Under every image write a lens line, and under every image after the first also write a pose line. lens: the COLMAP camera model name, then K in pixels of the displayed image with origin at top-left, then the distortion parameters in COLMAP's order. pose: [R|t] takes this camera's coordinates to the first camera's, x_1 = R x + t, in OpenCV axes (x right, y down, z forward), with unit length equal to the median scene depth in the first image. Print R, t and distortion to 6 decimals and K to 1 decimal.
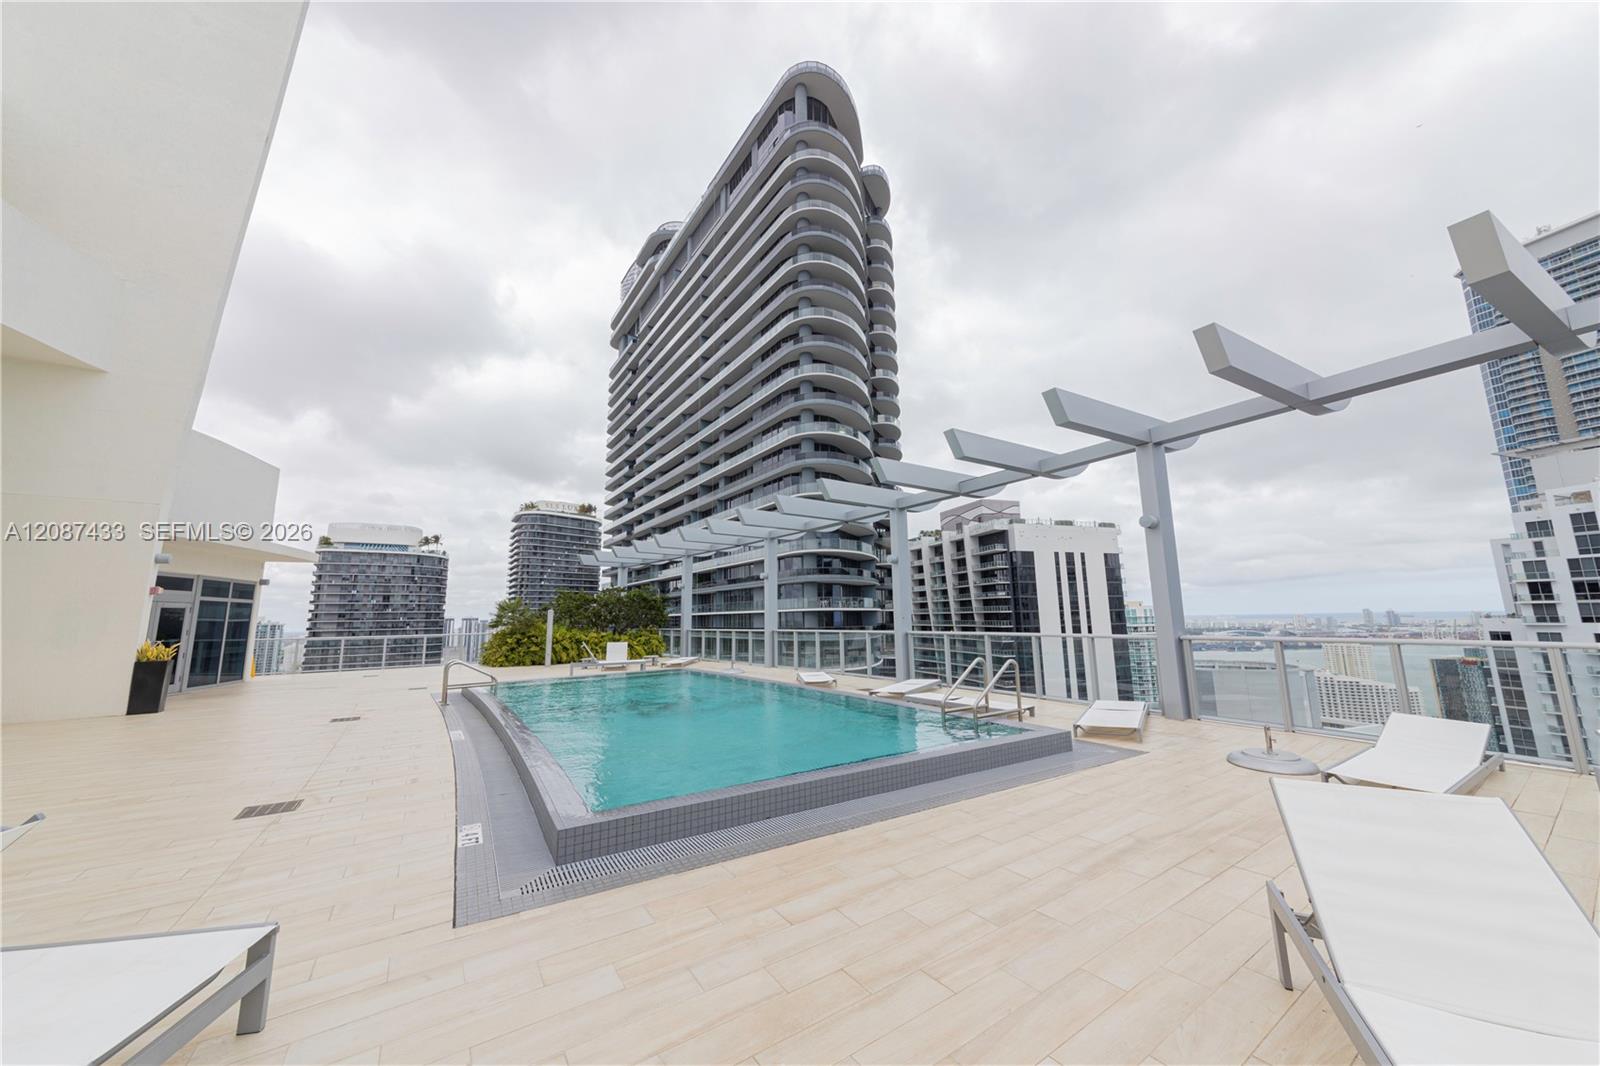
lens RADIAL K [[563.0, 0, 804.6], [0, 563.0, 526.2], [0, 0, 1]] dist [-0.002919, 0.001352]
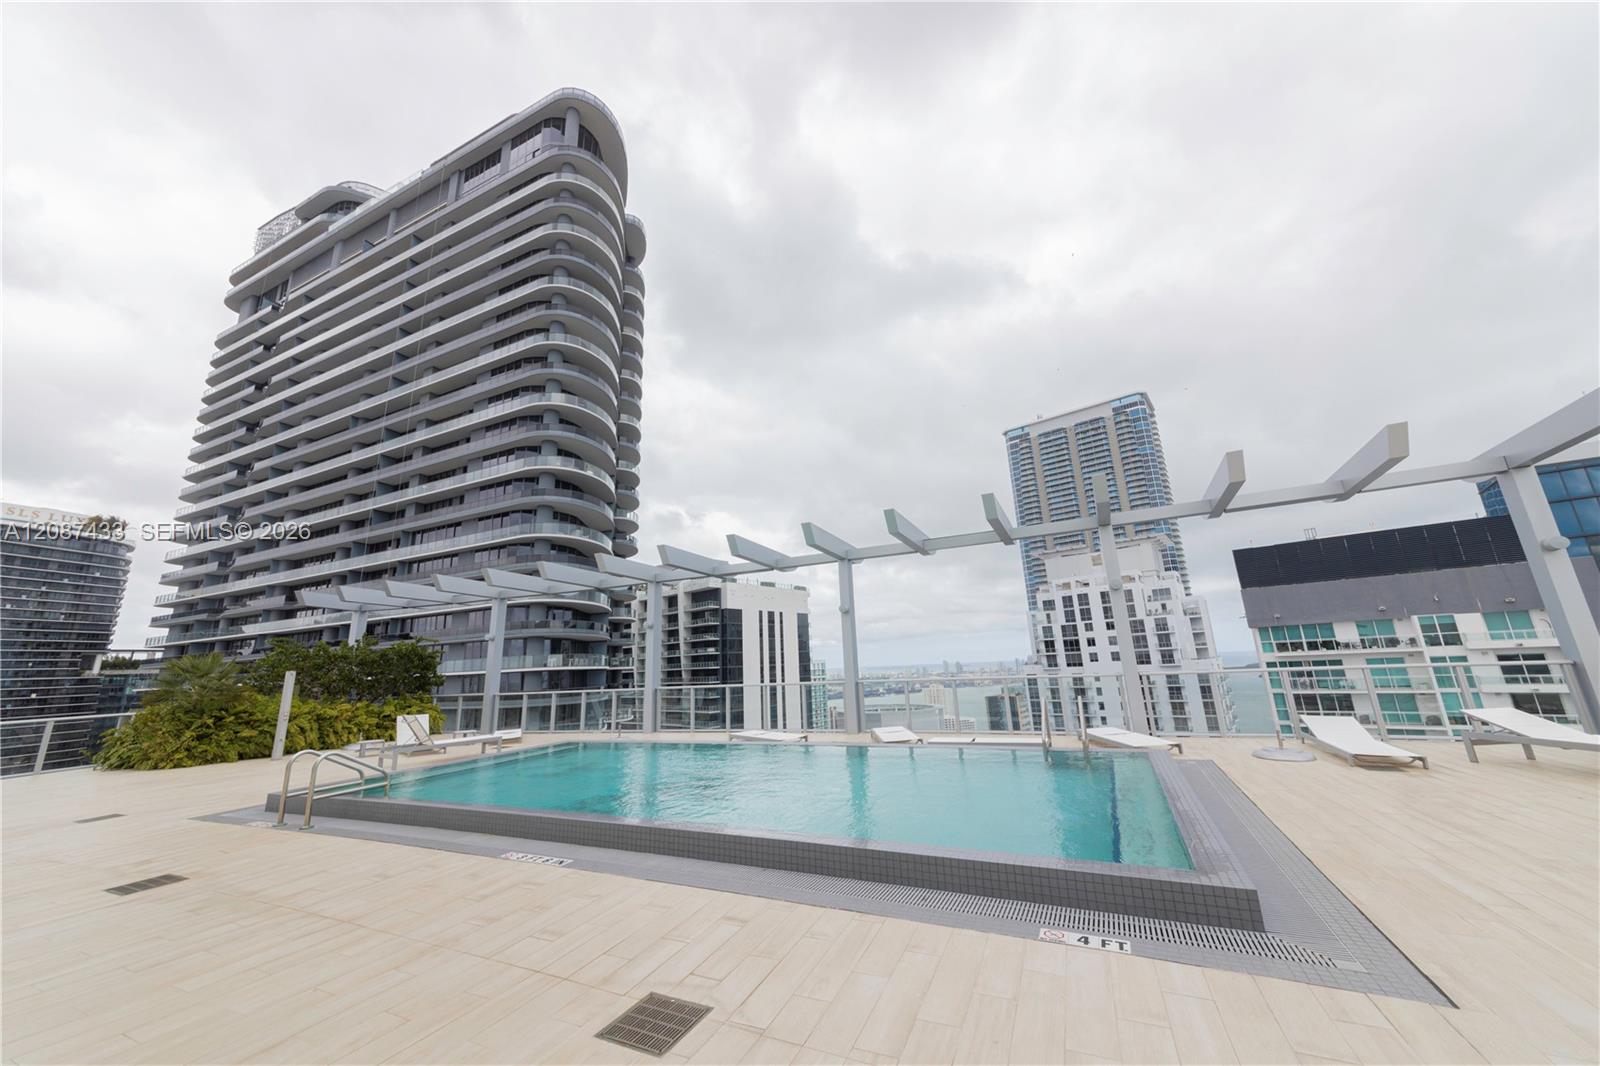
lens RADIAL K [[563.0, 0, 807.0], [0, 563.0, 524.9], [0, 0, 1]] dist [-0.002919, 0.001352]
pose [[0.854136, 0.108309, 0.508646, -0.061702], [-0.056142, 0.991560, -0.116862, 0.004689], [-0.517011, 0.071260, 0.853008, 0.022968]]
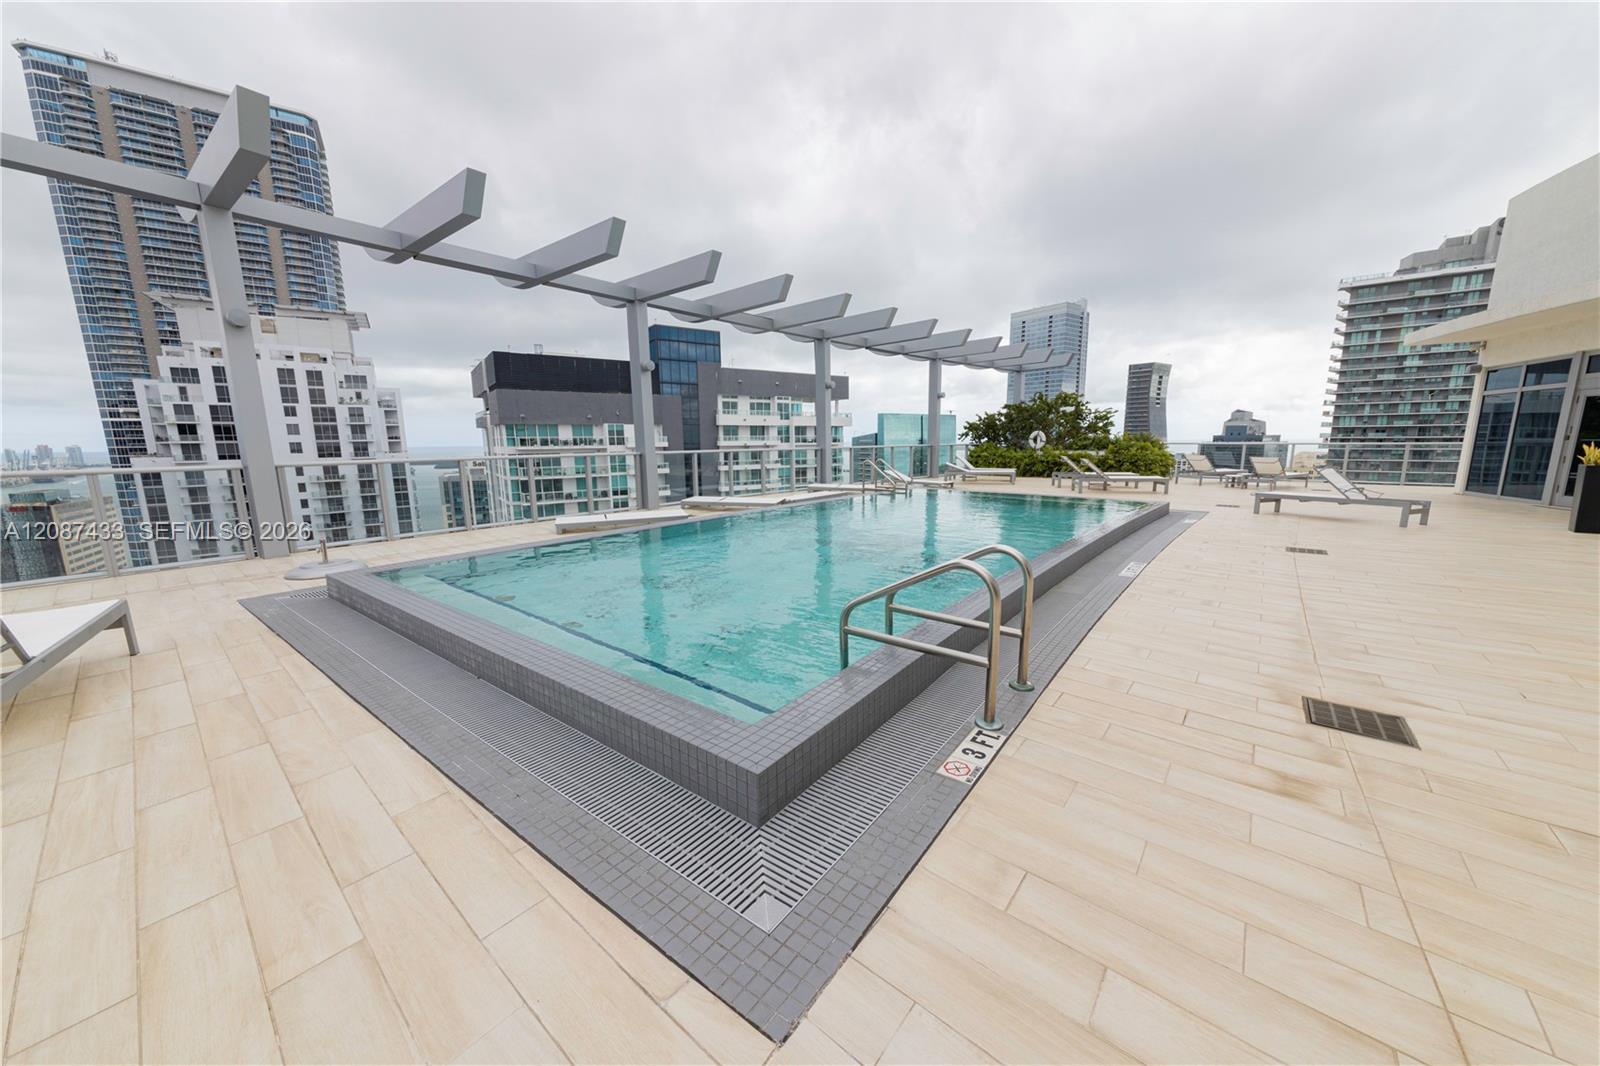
lens RADIAL K [[563.0, 0, 811.4], [0, 563.0, 530.0], [0, 0, 1]] dist [-0.002919, 0.001352]
pose [[-0.289982, -0.133499, 0.947675, -0.132543], [-0.138742, 0.985626, 0.096391, 0.030149], [-0.946922, -0.103530, -0.304336, 0.165862]]
